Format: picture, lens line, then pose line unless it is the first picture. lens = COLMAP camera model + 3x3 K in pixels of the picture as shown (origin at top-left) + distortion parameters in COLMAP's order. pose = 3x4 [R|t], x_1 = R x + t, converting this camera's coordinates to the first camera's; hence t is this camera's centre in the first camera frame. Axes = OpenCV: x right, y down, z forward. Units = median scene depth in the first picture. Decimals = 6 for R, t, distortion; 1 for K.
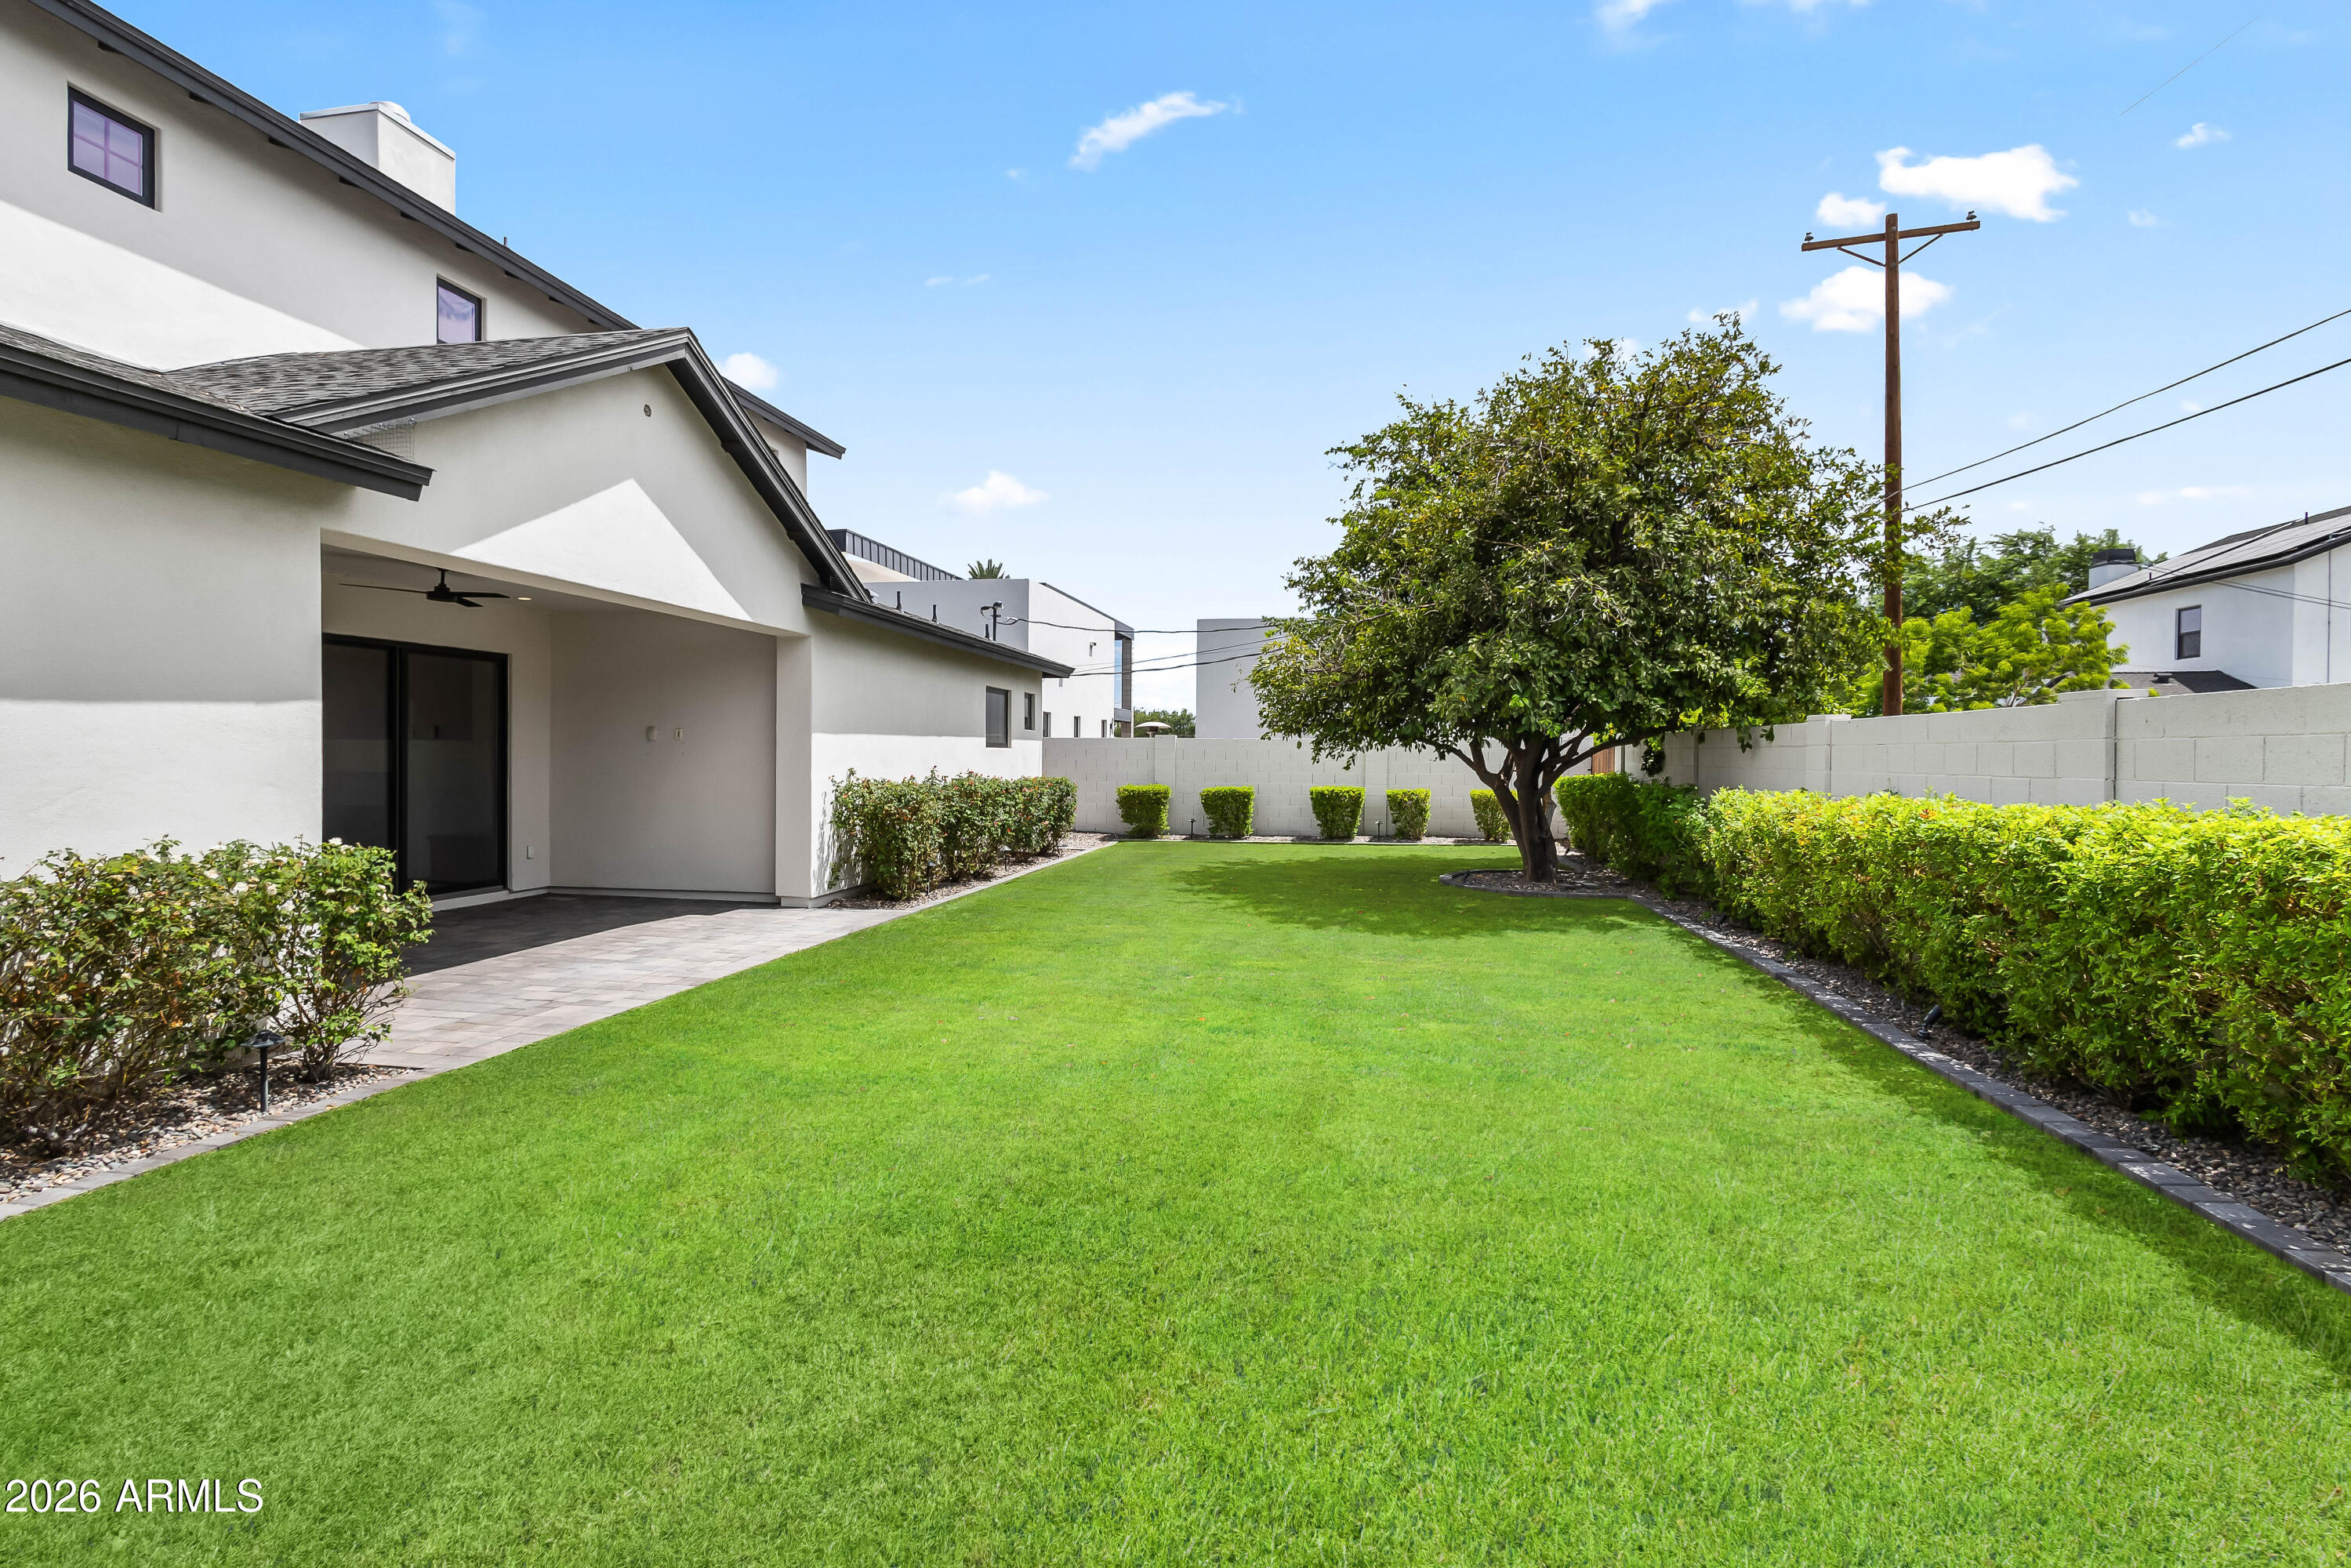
lens RADIAL K [[1107.1, 0, 1185.9], [0, 1107.1, 775.8], [0, 0, 1]] dist [0.003142, 0.000587]
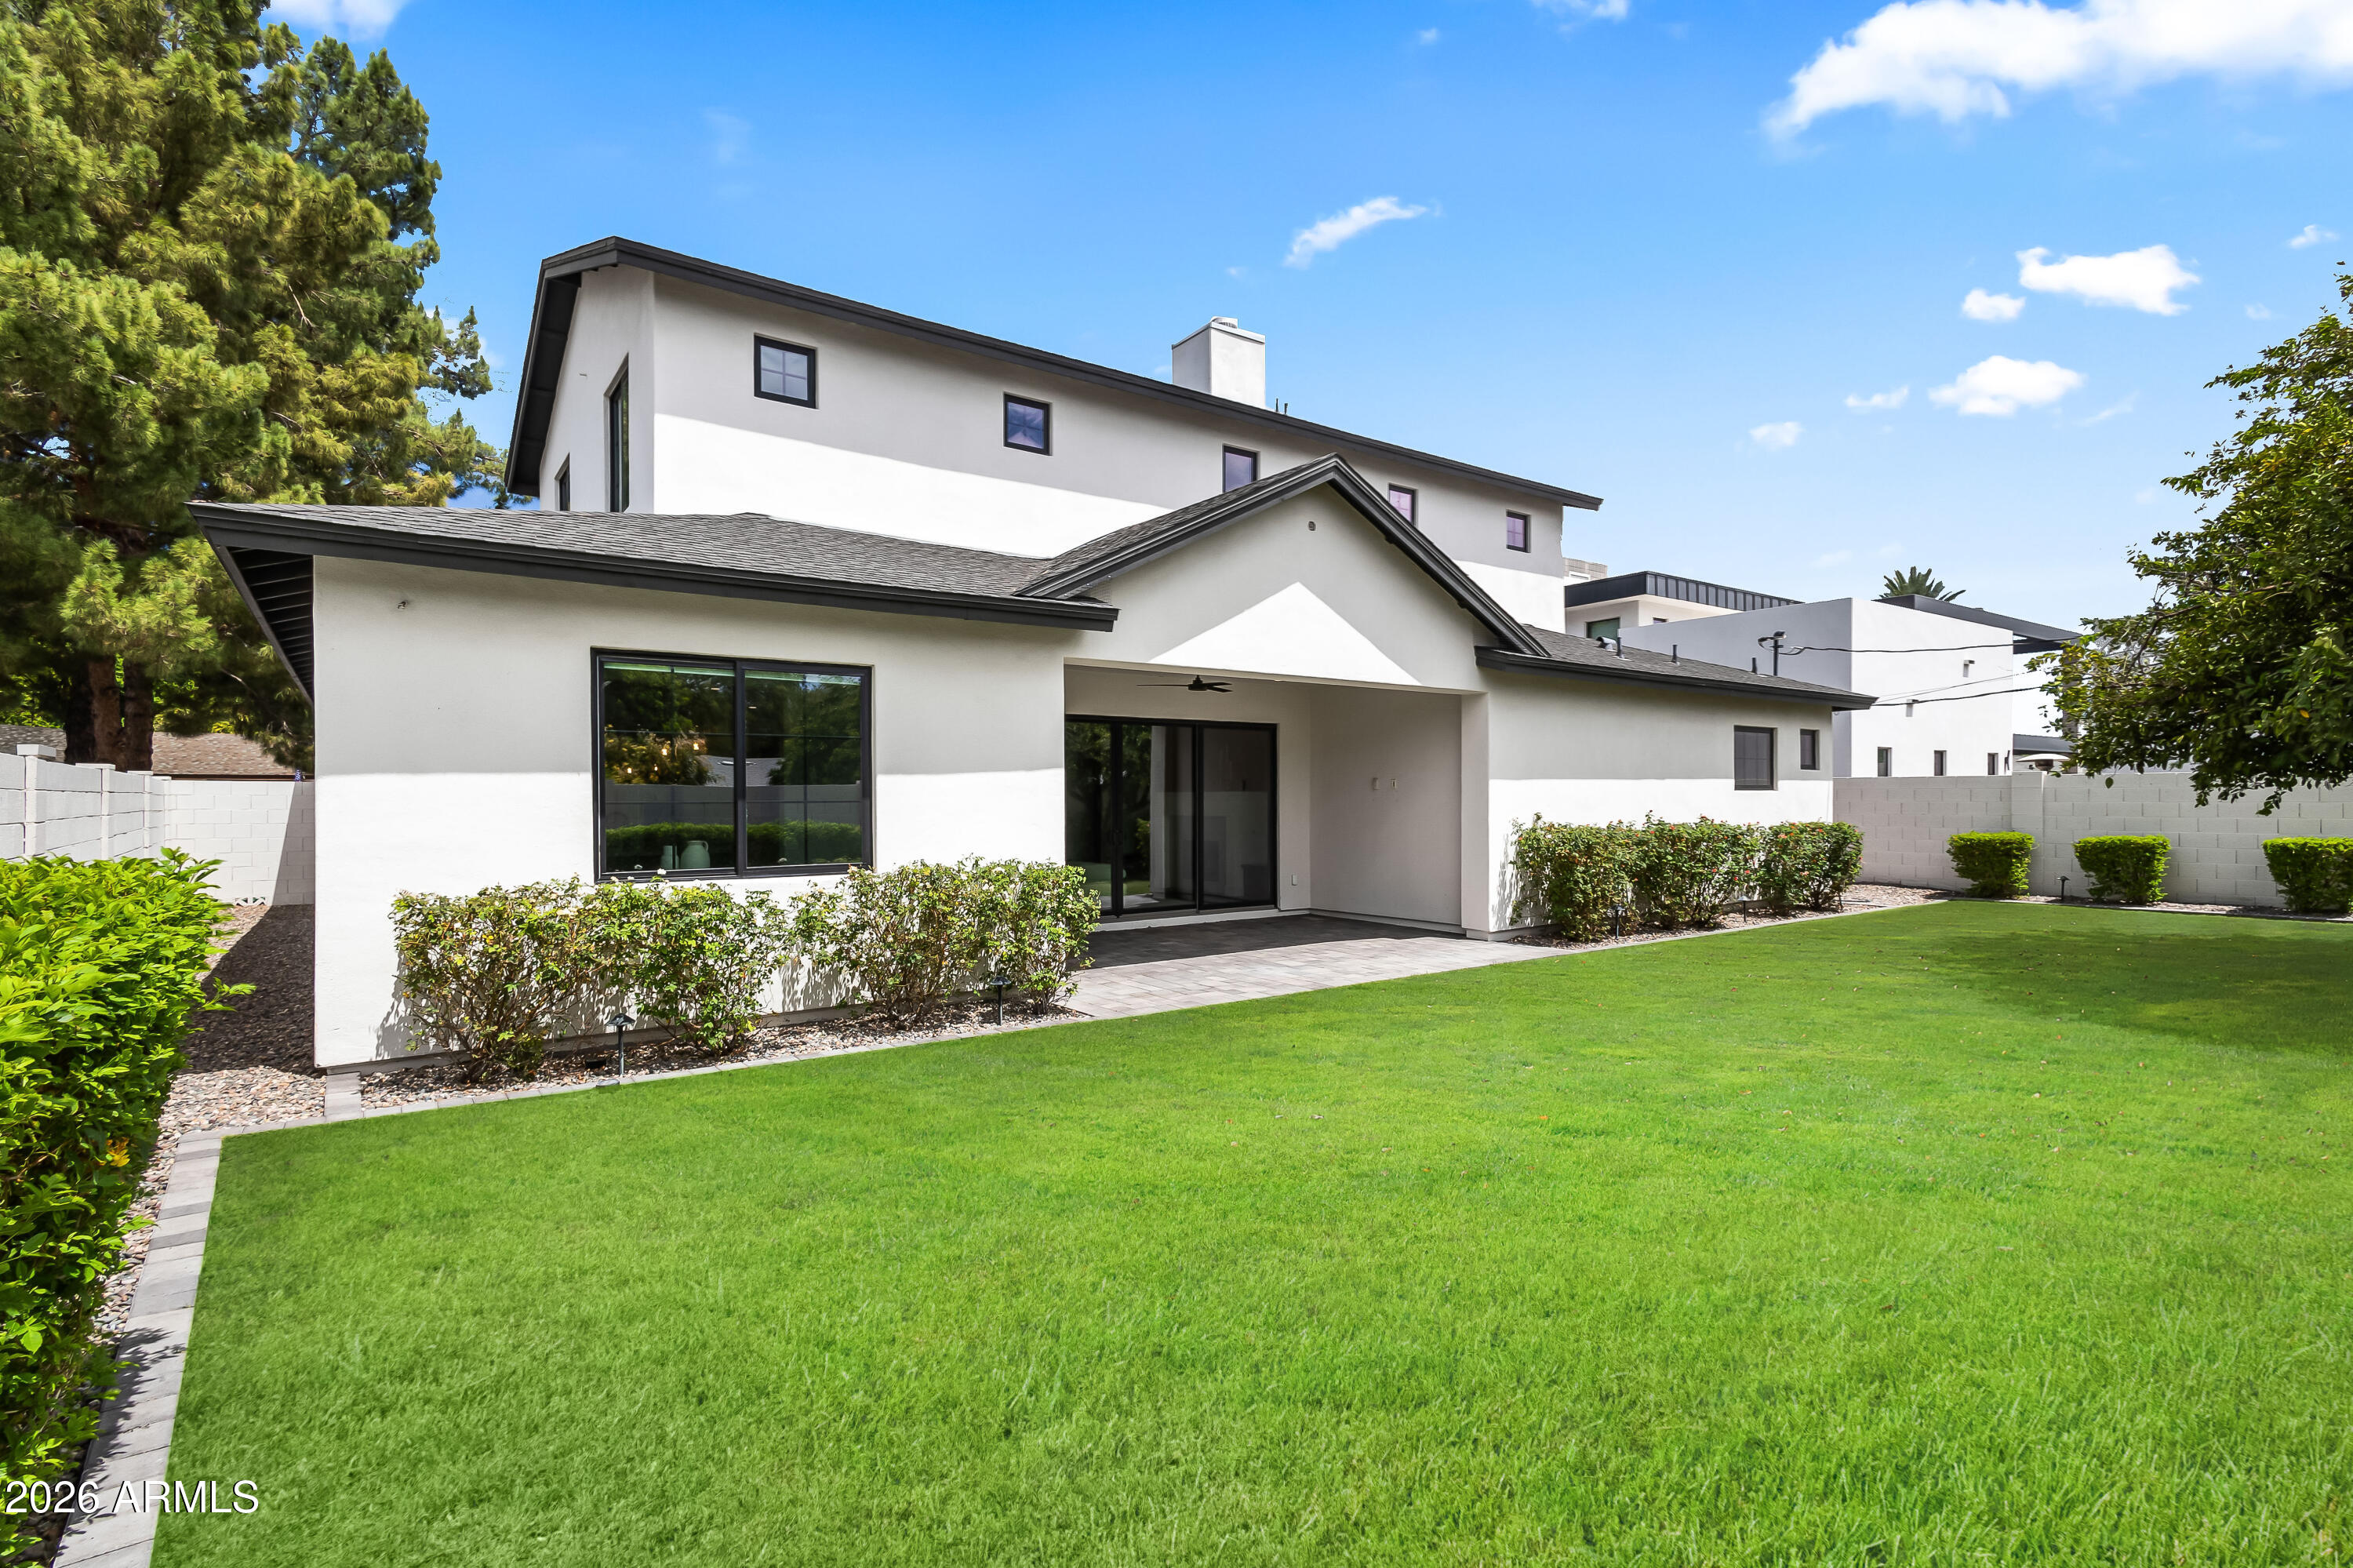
lens RADIAL K [[1132.0, 0, 1220.8], [0, 1132.0, 805.6], [0, 0, 1]] dist [-0.002713, 0.000016]
pose [[0.732161, -0.005332, -0.681111, 0.227655], [-0.003585, 0.999925, -0.011682, 0.000002], [0.681123, 0.010995, 0.732087, 0.001522]]
